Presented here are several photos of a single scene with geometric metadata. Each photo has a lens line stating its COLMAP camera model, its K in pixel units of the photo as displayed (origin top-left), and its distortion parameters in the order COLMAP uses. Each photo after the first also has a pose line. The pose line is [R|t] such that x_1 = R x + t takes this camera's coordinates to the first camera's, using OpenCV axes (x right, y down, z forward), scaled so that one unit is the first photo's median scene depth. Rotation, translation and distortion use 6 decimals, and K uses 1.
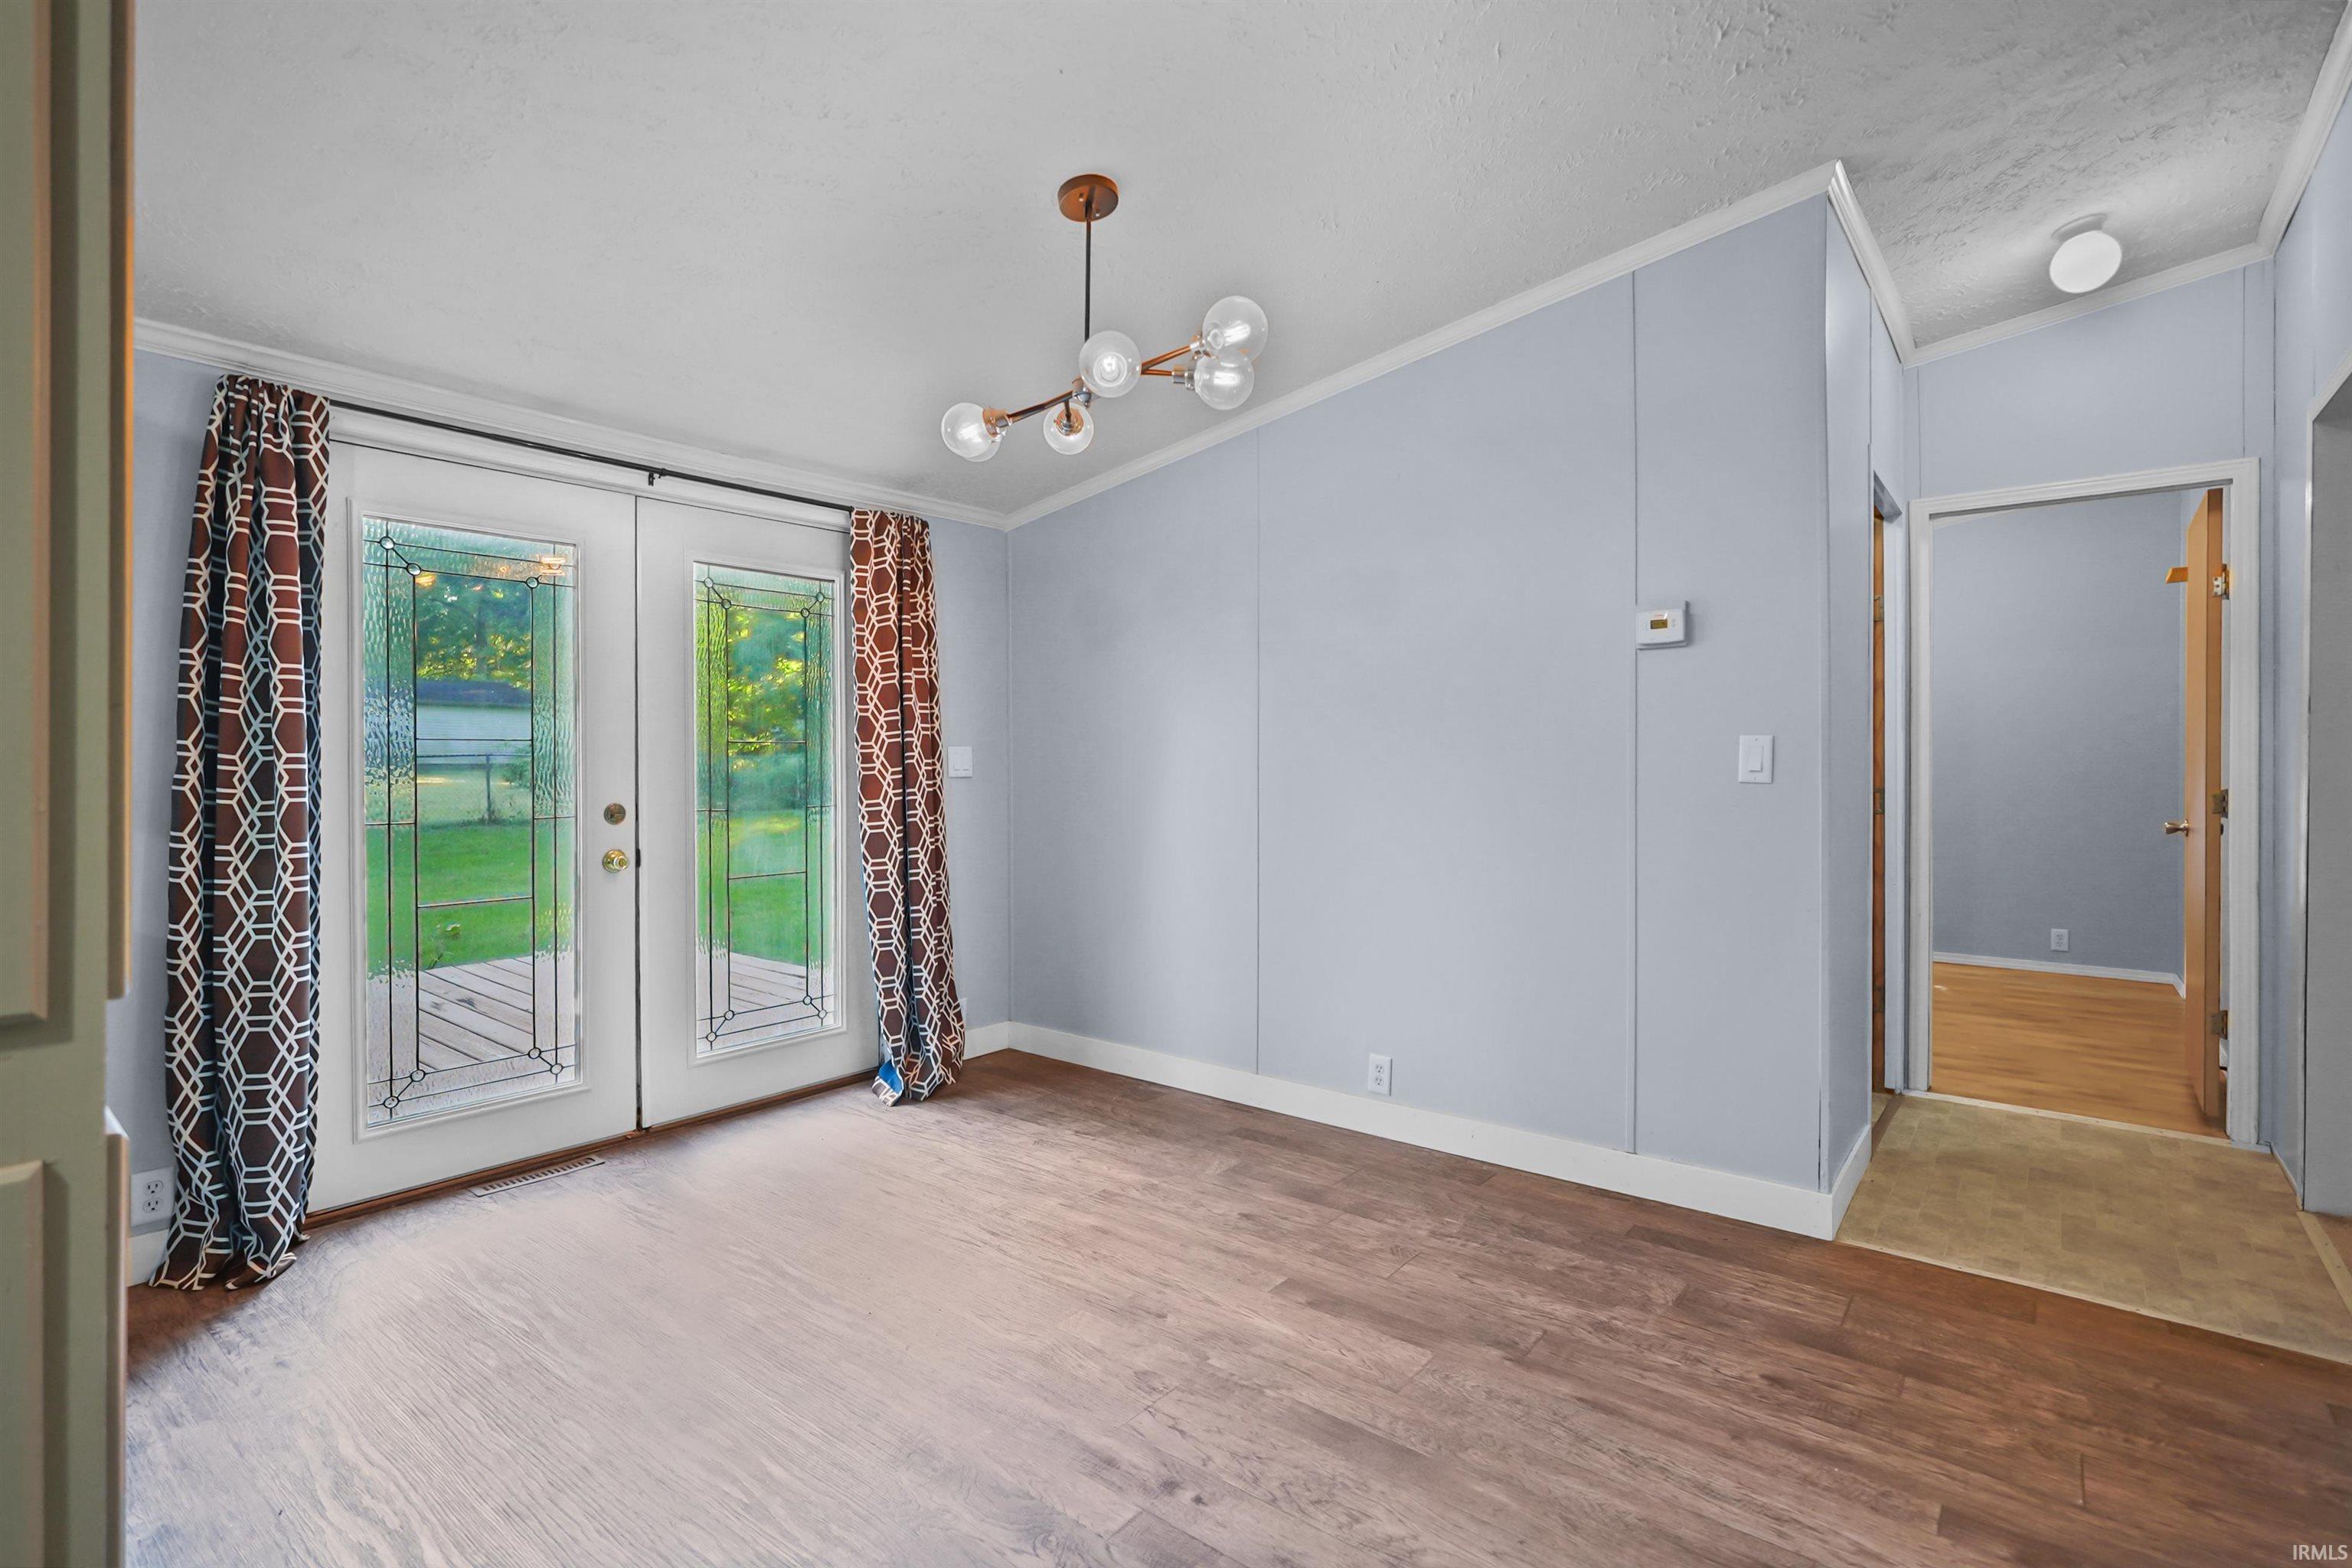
lens RADIAL K [[1115.8, 0, 1161.4], [0, 1115.8, 765.1], [0, 0, 1]] dist [-0.020516, 0.014494]
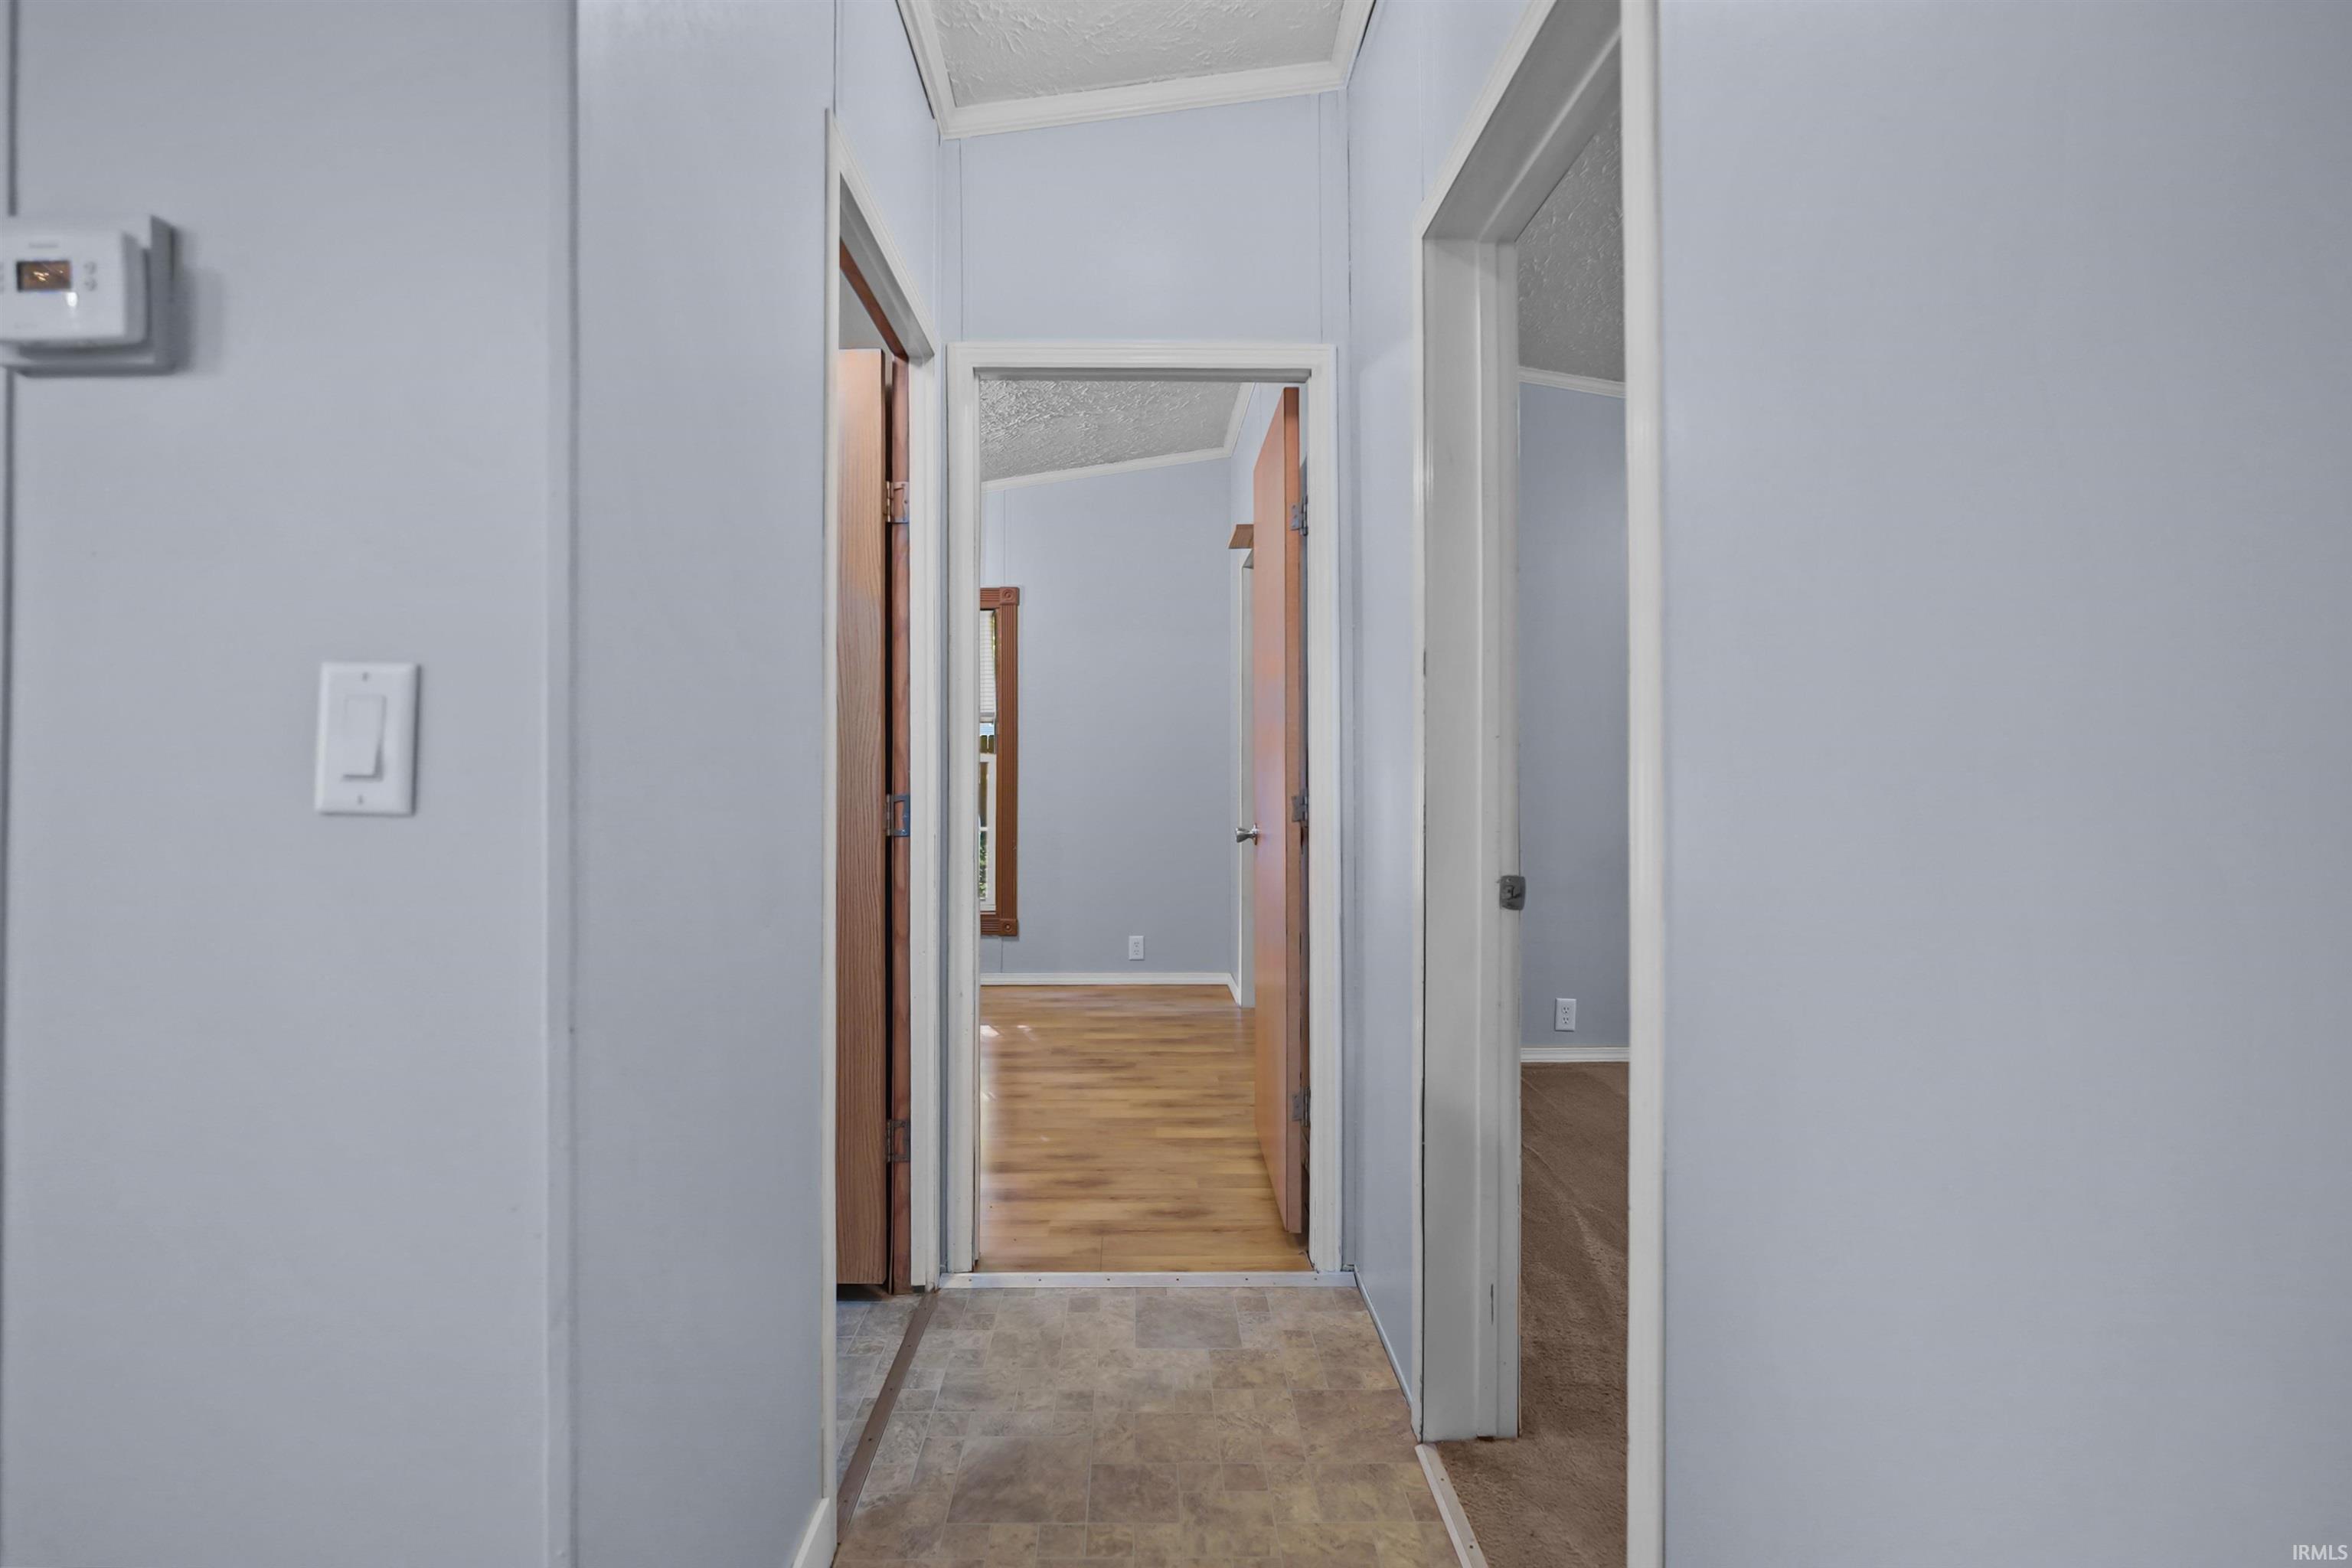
lens RADIAL K [[1115.8, 0, 1161.4], [0, 1115.8, 765.1], [0, 0, 1]] dist [-0.020516, 0.014494]
pose [[0.763314, -0.007222, 0.645987, 0.415894], [0.003529, 0.999969, 0.007009, 0.000459], [-0.646018, -0.003071, 0.763316, 0.507489]]
